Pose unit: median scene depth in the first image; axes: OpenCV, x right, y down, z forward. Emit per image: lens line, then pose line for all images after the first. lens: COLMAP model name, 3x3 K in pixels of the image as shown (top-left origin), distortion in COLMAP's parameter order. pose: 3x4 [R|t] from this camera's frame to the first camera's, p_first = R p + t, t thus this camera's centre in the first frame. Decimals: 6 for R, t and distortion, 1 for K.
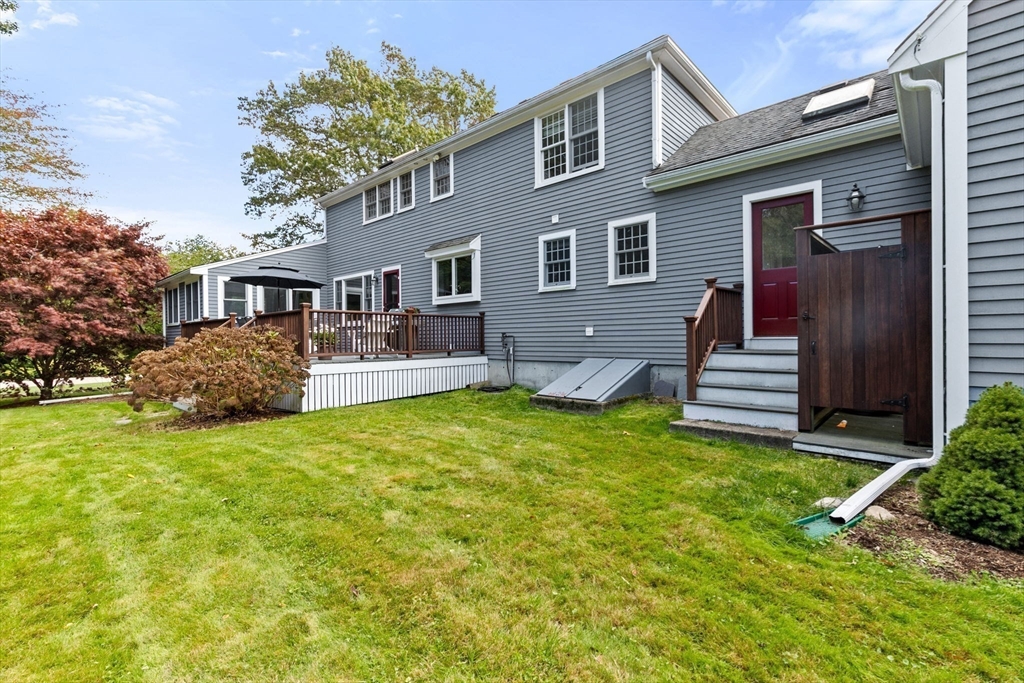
lens RADIAL K [[462.7, 0, 515.2], [0, 462.7, 342.2], [0, 0, 1]] dist [0.000480, 0.000770]
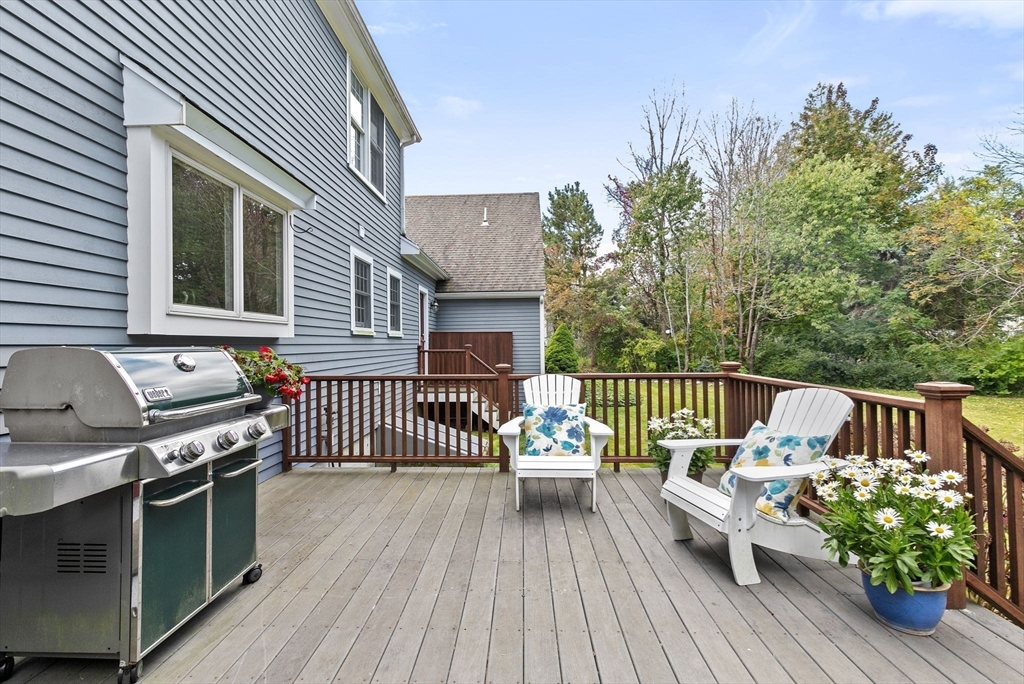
lens RADIAL K [[462.7, 0, 515.2], [0, 462.7, 342.7], [0, 0, 1]] dist [0.000480, 0.000770]
pose [[-0.658992, 0.013421, 0.752030, -0.605356], [0.016374, 0.999860, -0.003496, -0.091812], [-0.751972, 0.010010, -0.659120, 1.296248]]
